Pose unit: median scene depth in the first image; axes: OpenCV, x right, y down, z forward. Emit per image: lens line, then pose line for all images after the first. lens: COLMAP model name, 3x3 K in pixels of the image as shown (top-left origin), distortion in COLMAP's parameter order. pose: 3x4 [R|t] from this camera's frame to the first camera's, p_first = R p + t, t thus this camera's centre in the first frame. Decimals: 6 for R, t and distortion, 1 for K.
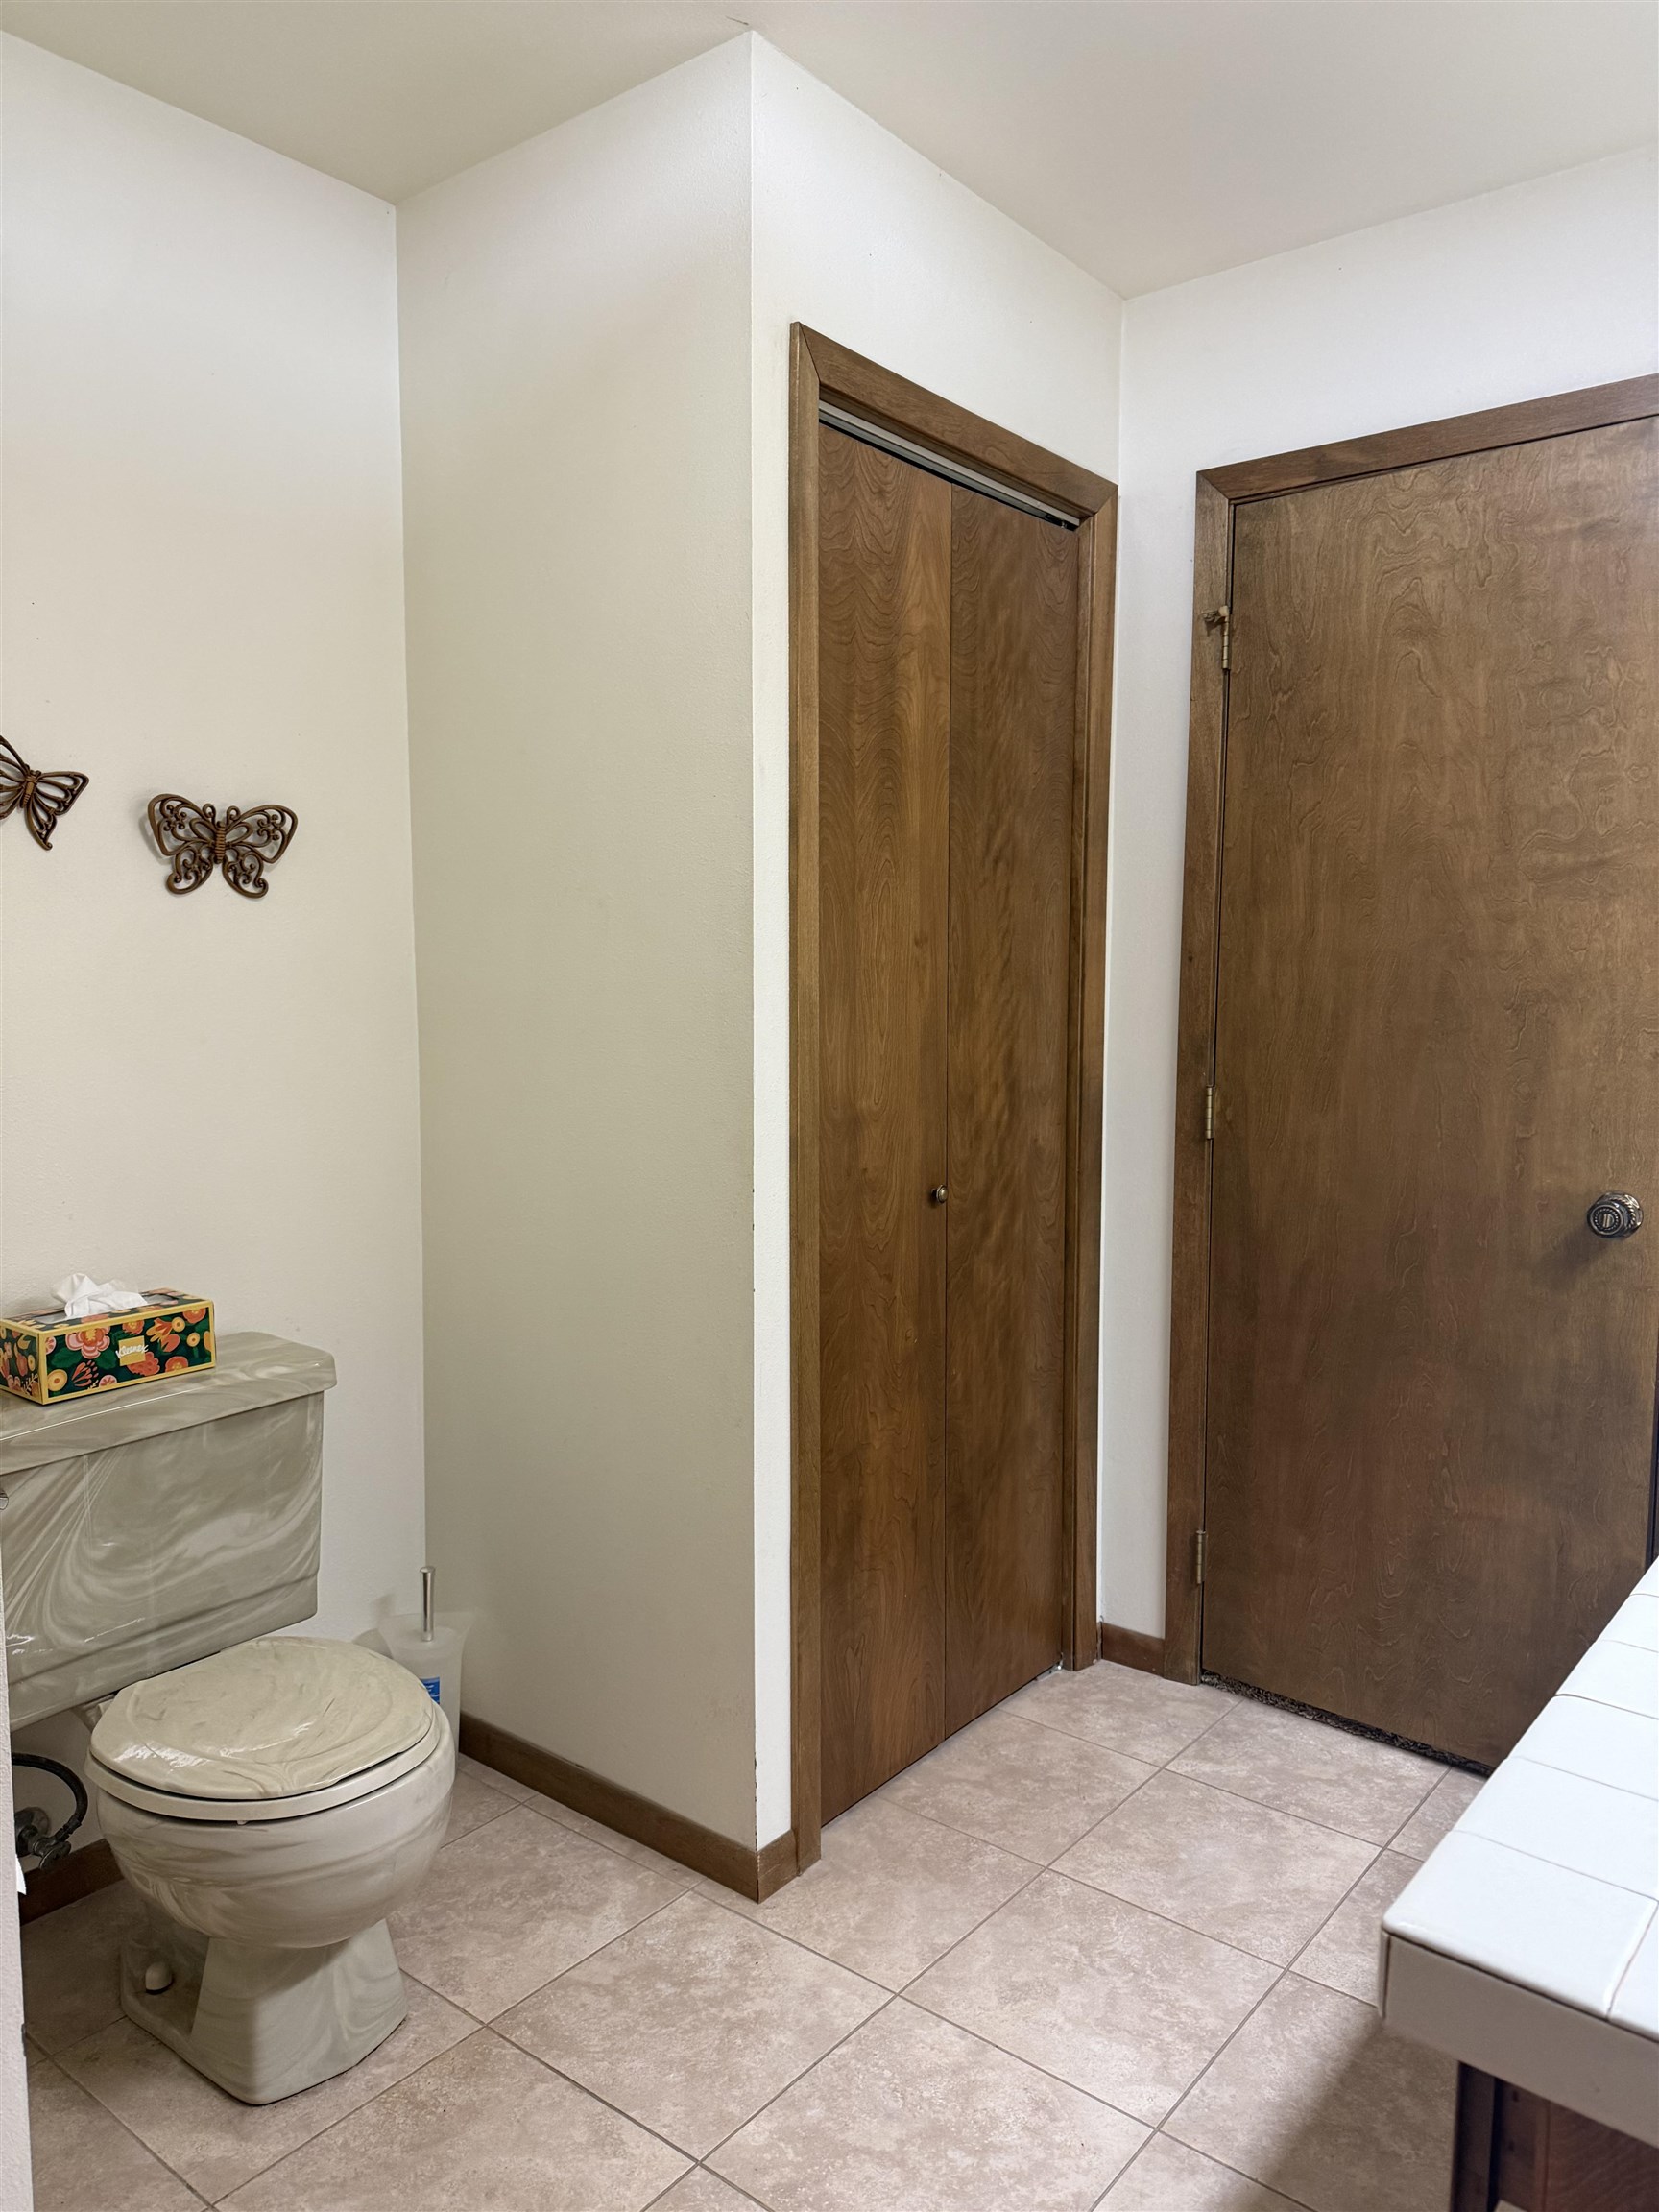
lens RADIAL K [[1552.1, 0, 829.5], [0, 1552.1, 1106.0], [0, 0, 1]] dist [0.003083, 0.027230]
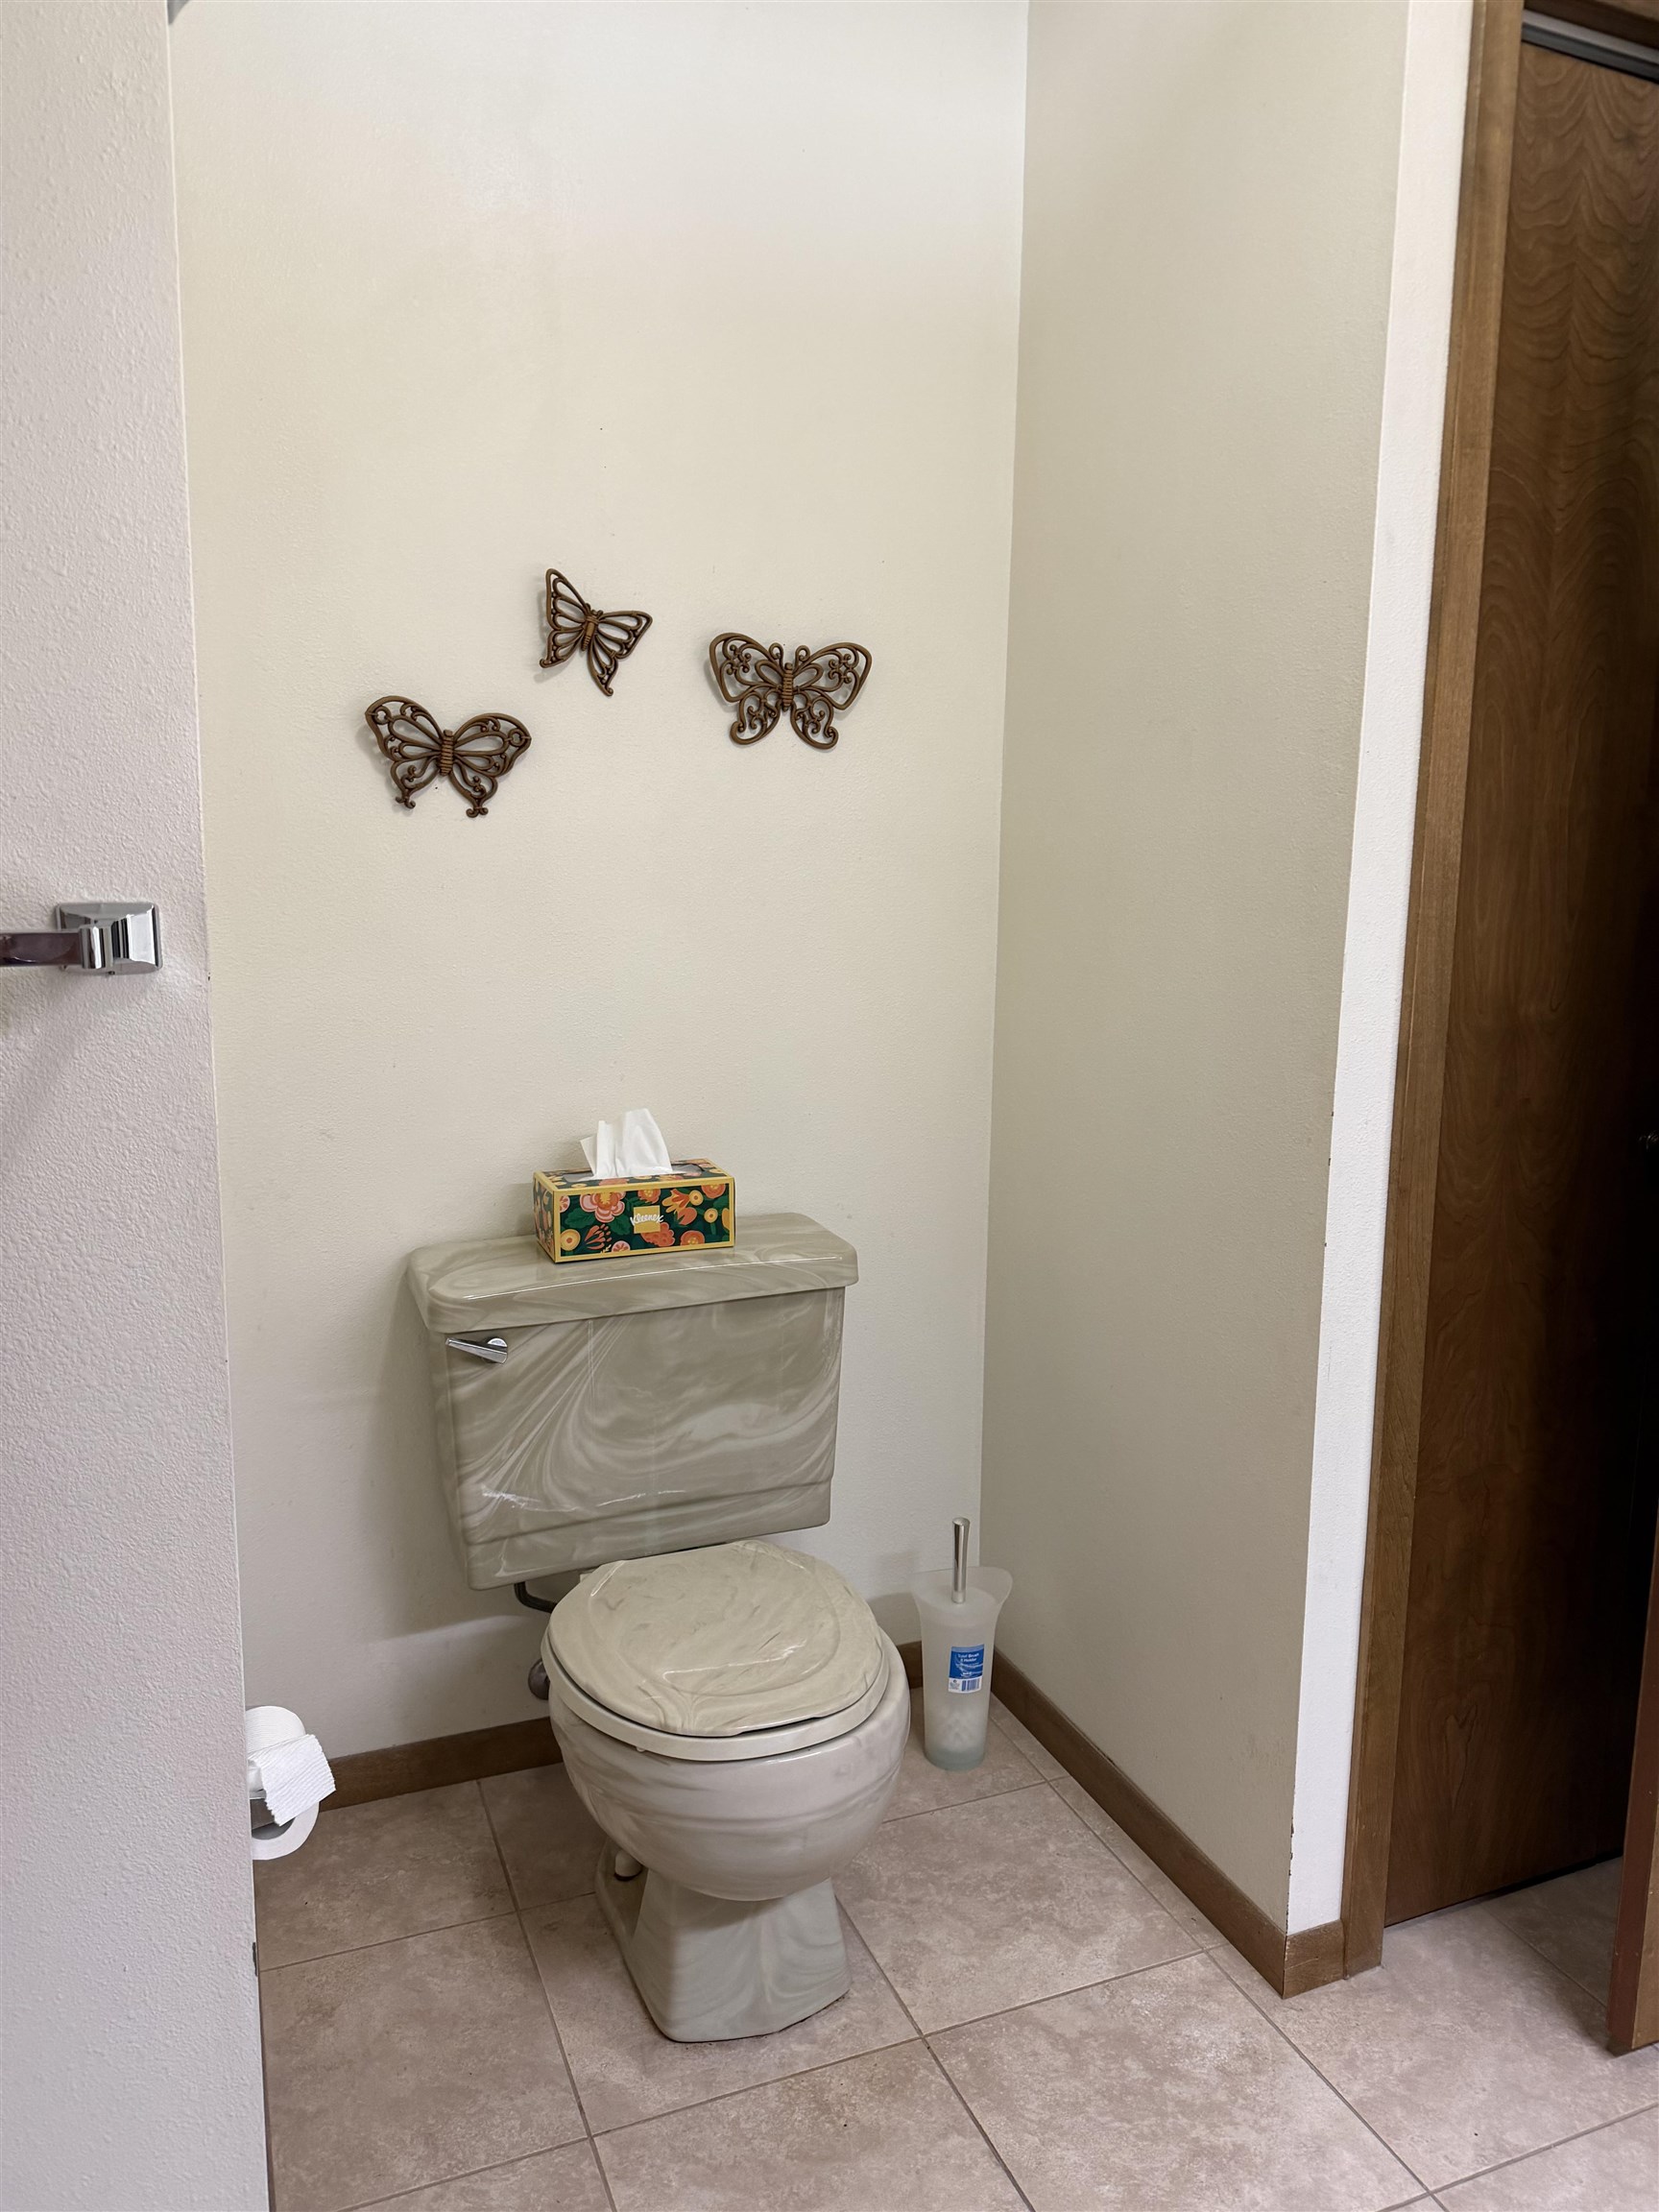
lens RADIAL K [[1586.7, 0, 829.5], [0, 1586.7, 1106.0], [0, 0, 1]] dist [0.092182, -0.078036]
pose [[0.886302, 0.081533, -0.455875, 0.093063], [-0.055175, 0.995959, 0.070856, 0.011284], [0.459810, -0.037647, 0.887219, 0.177451]]
